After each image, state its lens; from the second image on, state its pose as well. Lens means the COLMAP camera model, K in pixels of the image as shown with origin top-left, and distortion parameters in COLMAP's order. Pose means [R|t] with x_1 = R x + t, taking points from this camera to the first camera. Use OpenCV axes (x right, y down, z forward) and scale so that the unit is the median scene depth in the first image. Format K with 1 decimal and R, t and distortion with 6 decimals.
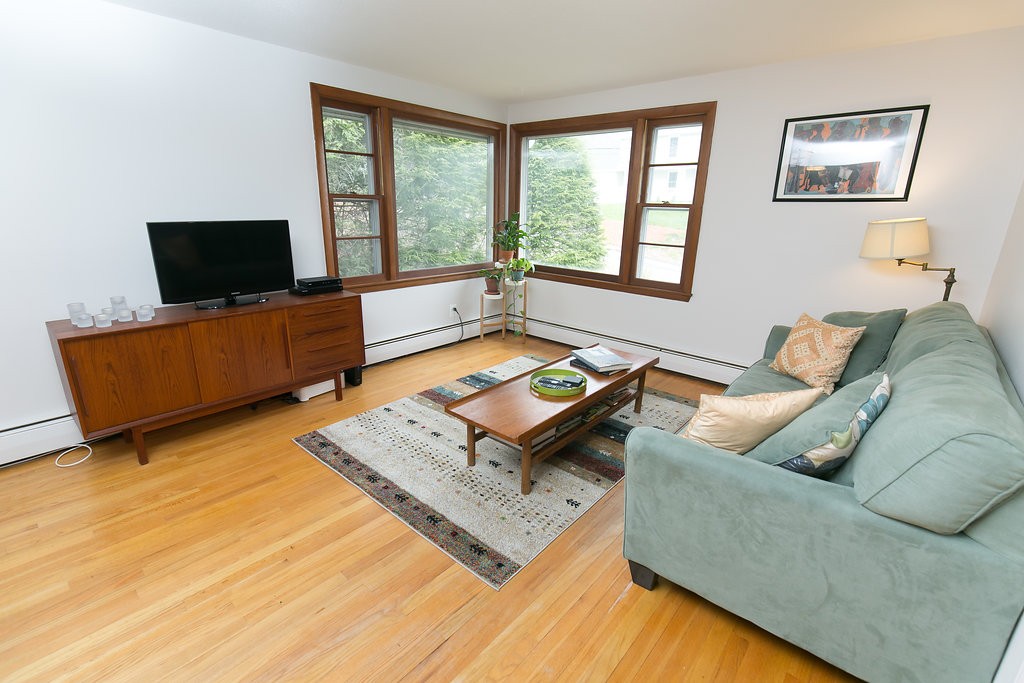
lens RADIAL K [[459.7, 0, 510.5], [0, 459.7, 341.6], [0, 0, 1]] dist [0.000981, -0.001776]
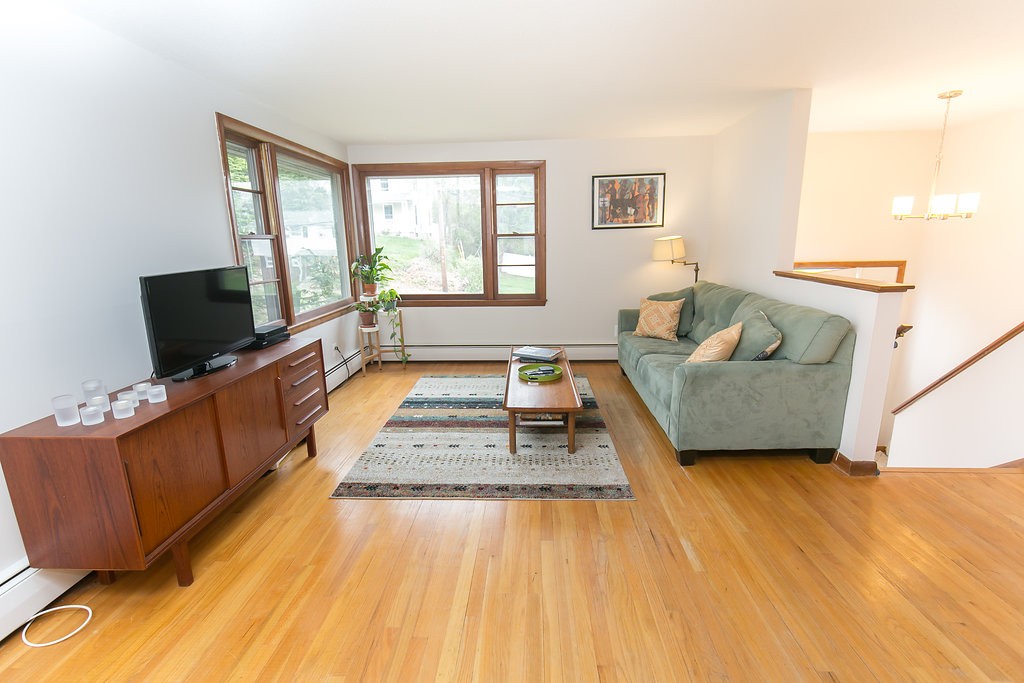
lens RADIAL K [[459.7, 0, 513.7], [0, 459.7, 342.2], [0, 0, 1]] dist [0.000981, -0.001776]
pose [[0.781660, -0.174461, 0.598808, -0.601425], [0.211633, 0.977313, 0.008481, -0.017681], [-0.586702, 0.120098, 0.800848, 0.008974]]
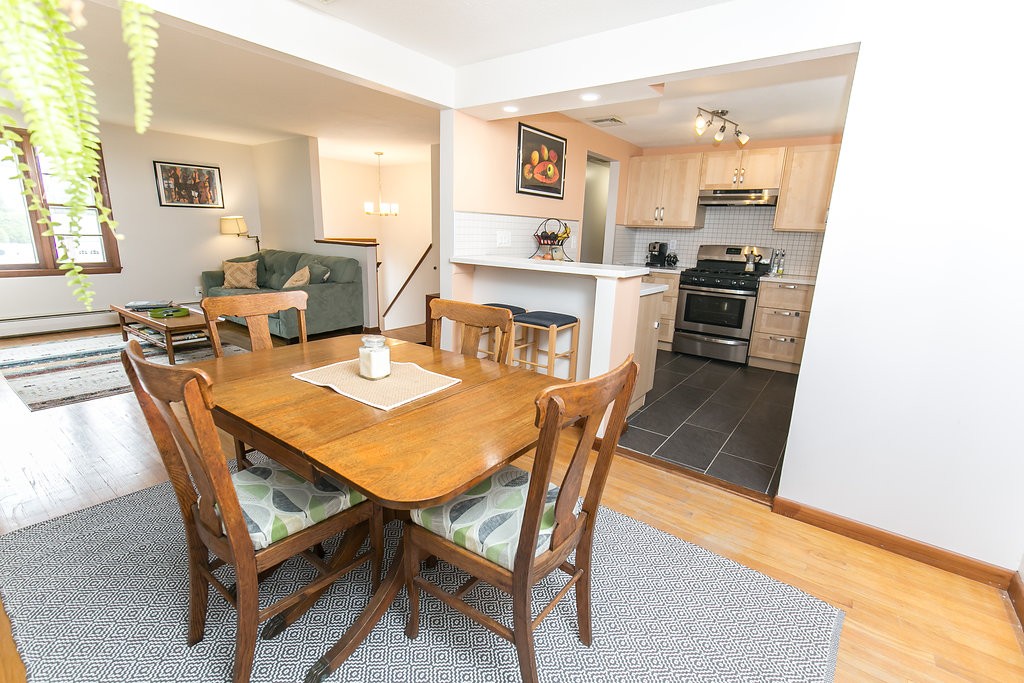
lens RADIAL K [[459.7, 0, 508.3], [0, 459.7, 340.0], [0, 0, 1]] dist [0.000981, -0.001776]
pose [[-0.070100, -0.255619, 0.964233, -1.411239], [0.248571, 0.931644, 0.265051, 0.037663], [-0.966074, 0.258260, -0.001769, -0.155842]]
